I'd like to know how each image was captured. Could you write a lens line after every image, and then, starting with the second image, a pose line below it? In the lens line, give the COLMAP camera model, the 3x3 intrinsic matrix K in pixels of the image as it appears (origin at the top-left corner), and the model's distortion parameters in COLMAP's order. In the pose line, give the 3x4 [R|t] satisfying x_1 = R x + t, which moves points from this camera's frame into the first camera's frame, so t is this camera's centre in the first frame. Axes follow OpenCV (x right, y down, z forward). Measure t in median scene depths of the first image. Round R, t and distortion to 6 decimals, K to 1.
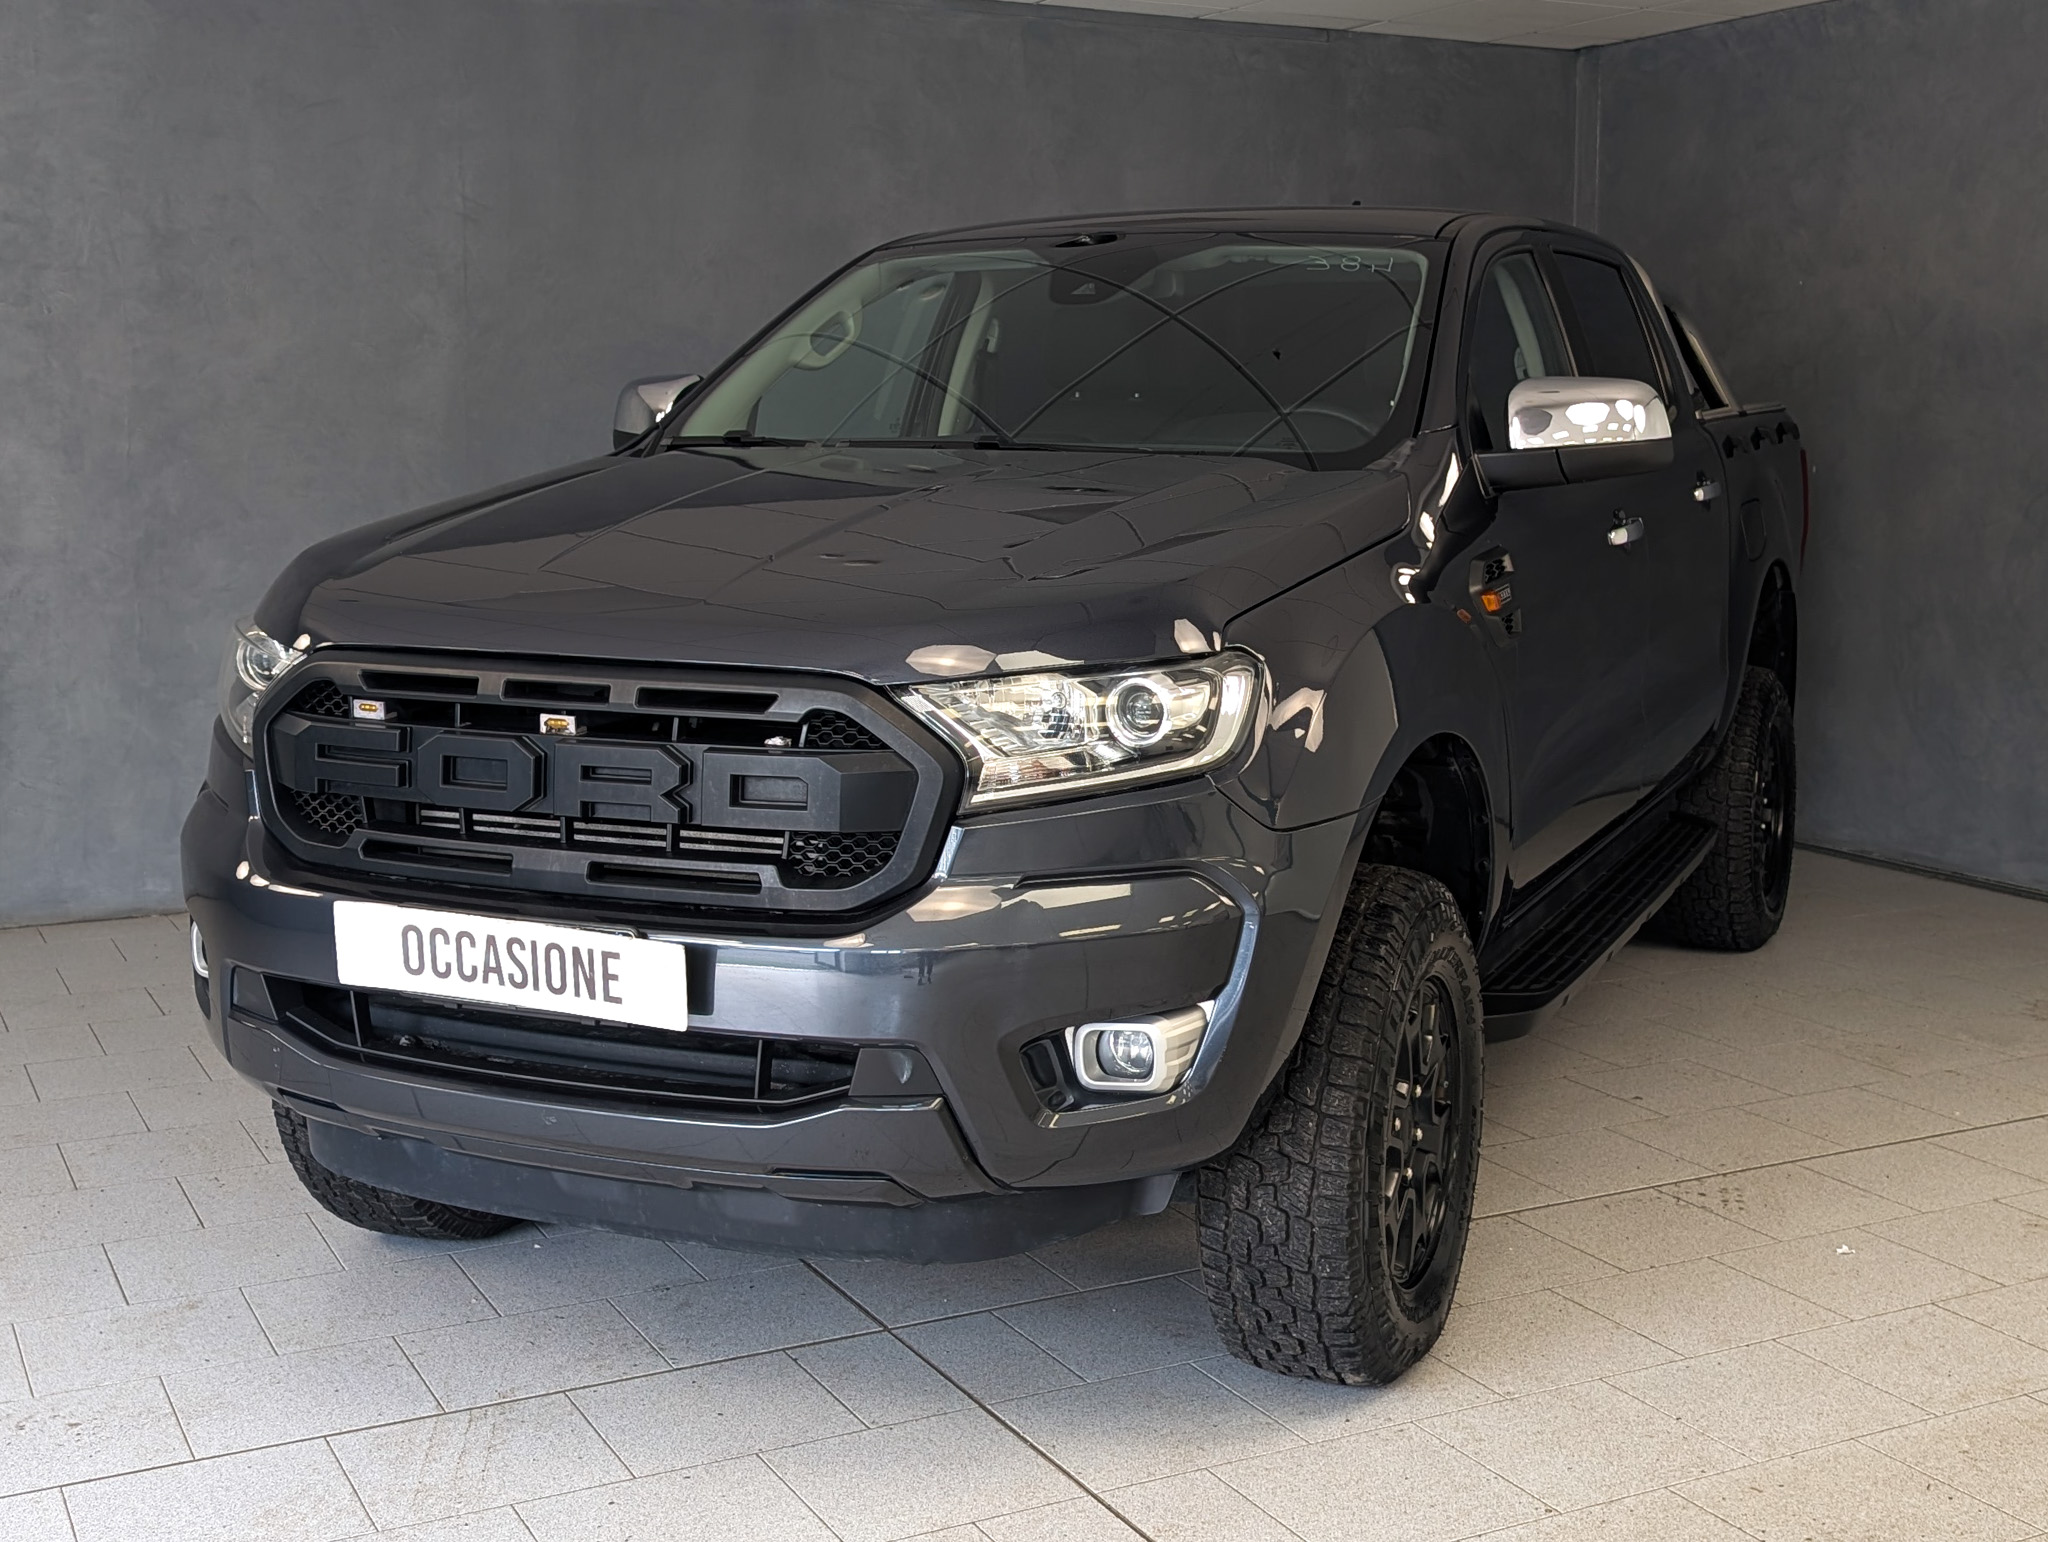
lens RADIAL K [[1456.0, 0, 925.7], [0, 1456.0, 685.5], [0, 0, 1]] dist [0.022376, -0.011880]
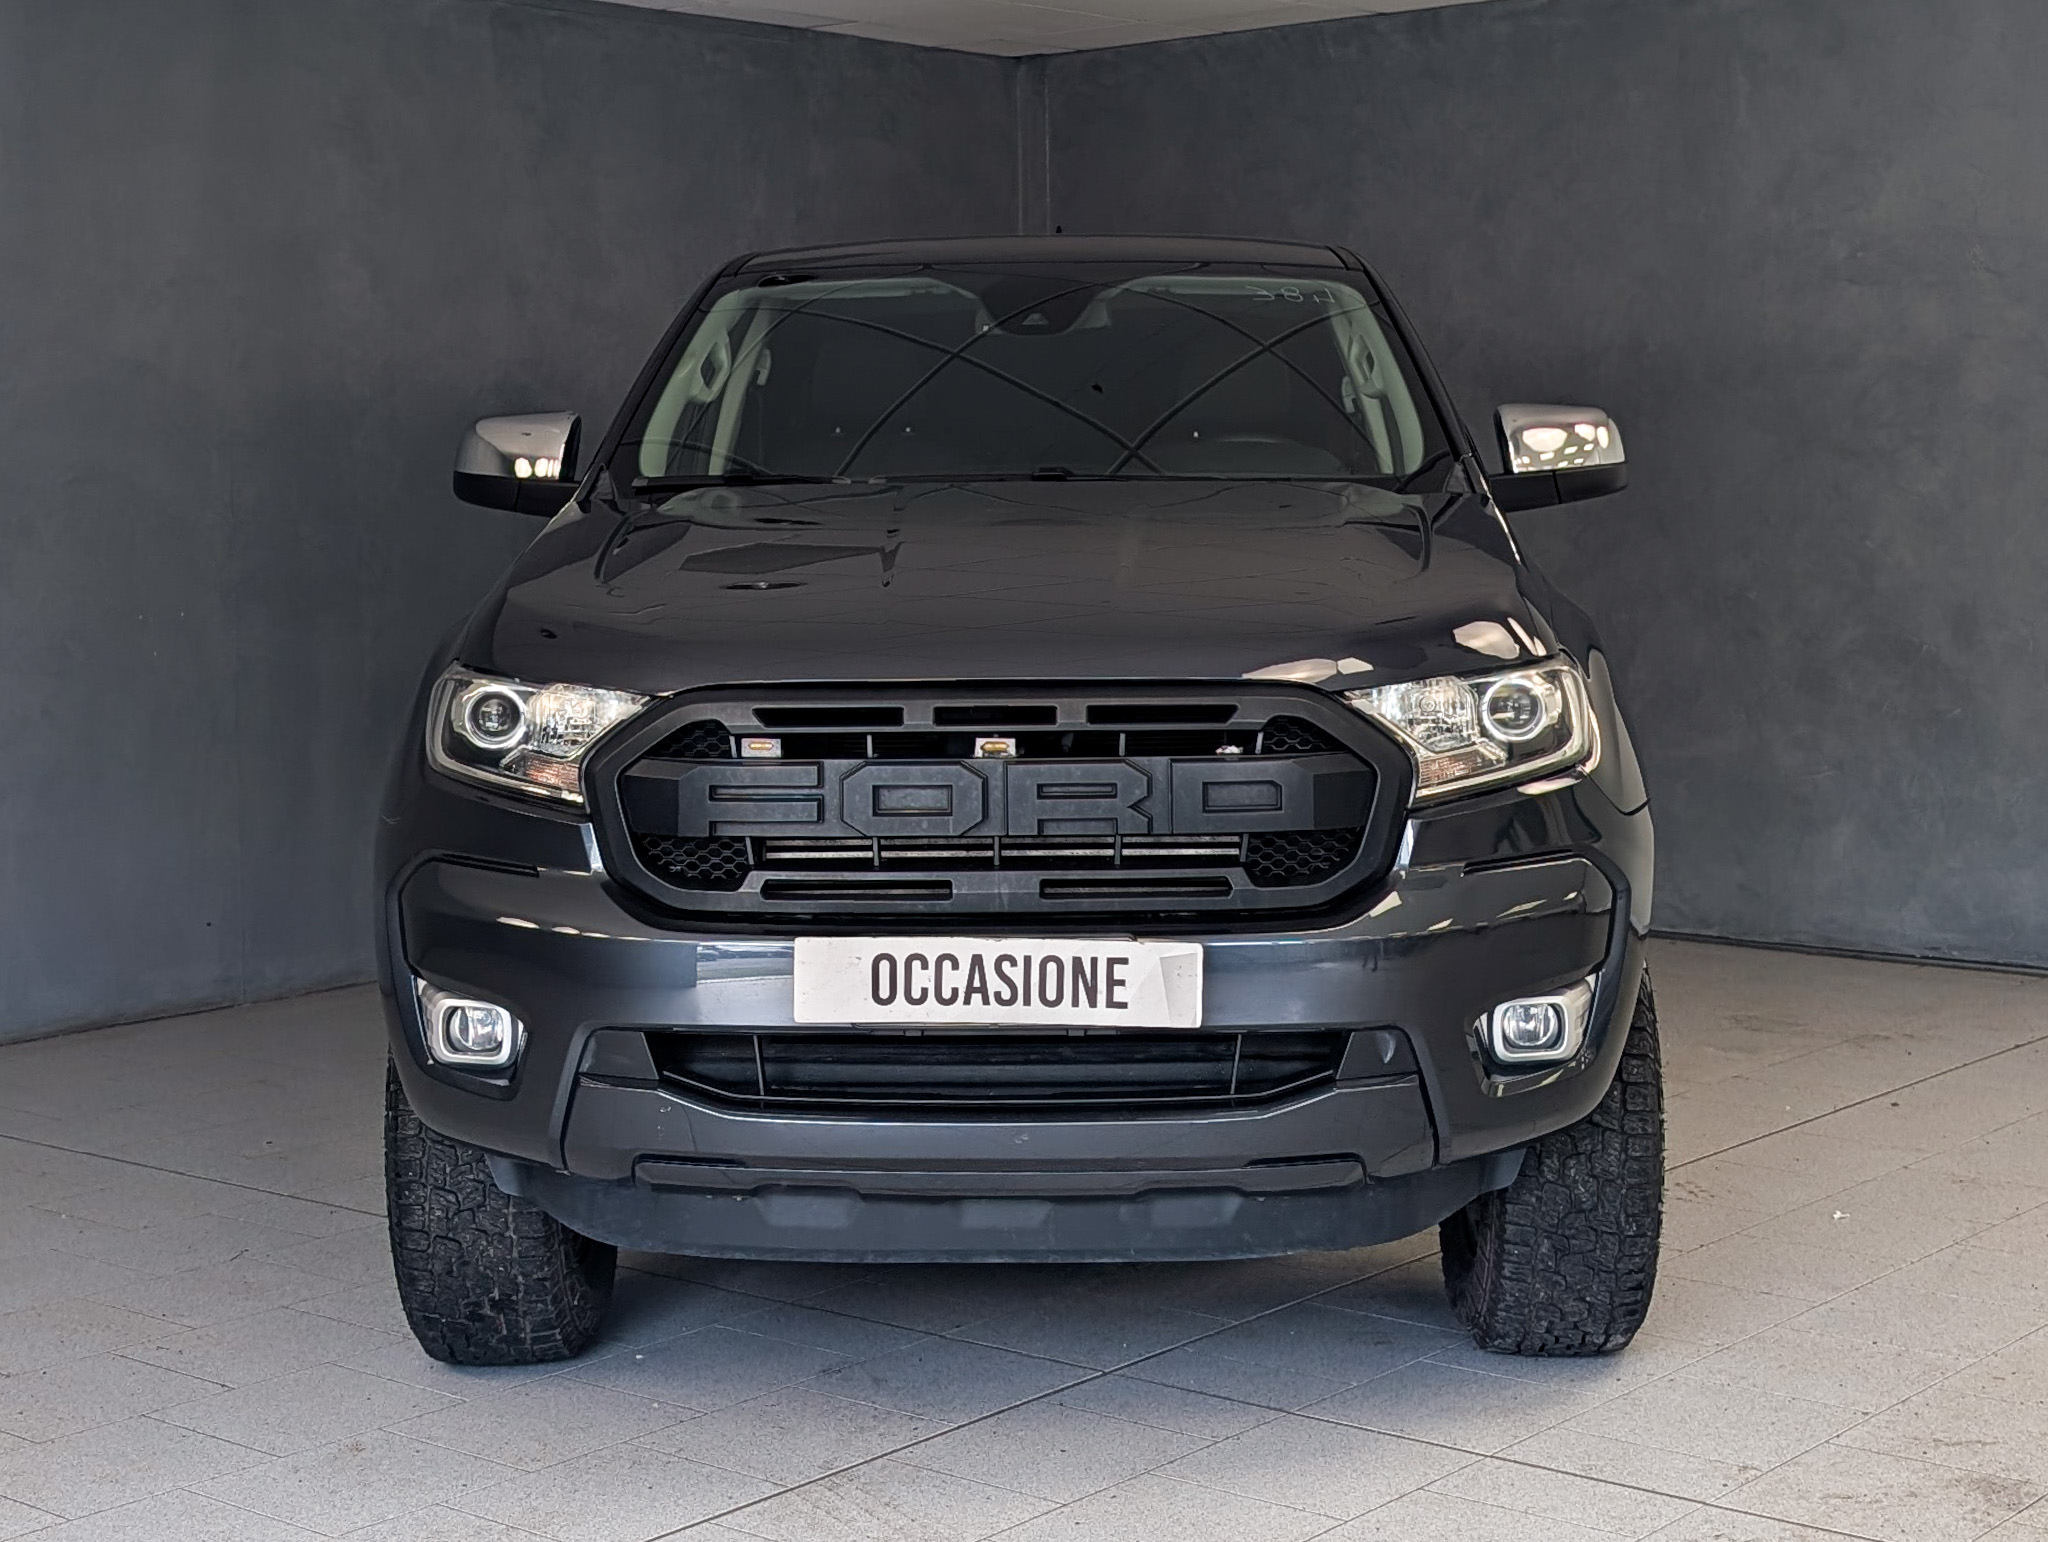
lens RADIAL K [[1652.0, 0, 905.3], [0, 1652.0, 727.9], [0, 0, 1]] dist [-0.000275, -0.010808]
pose [[0.980598, -0.048356, 0.189972, -0.549445], [0.052612, 0.998463, -0.017421, 0.030669], [-0.188837, 0.027078, 0.981635, -0.116936]]
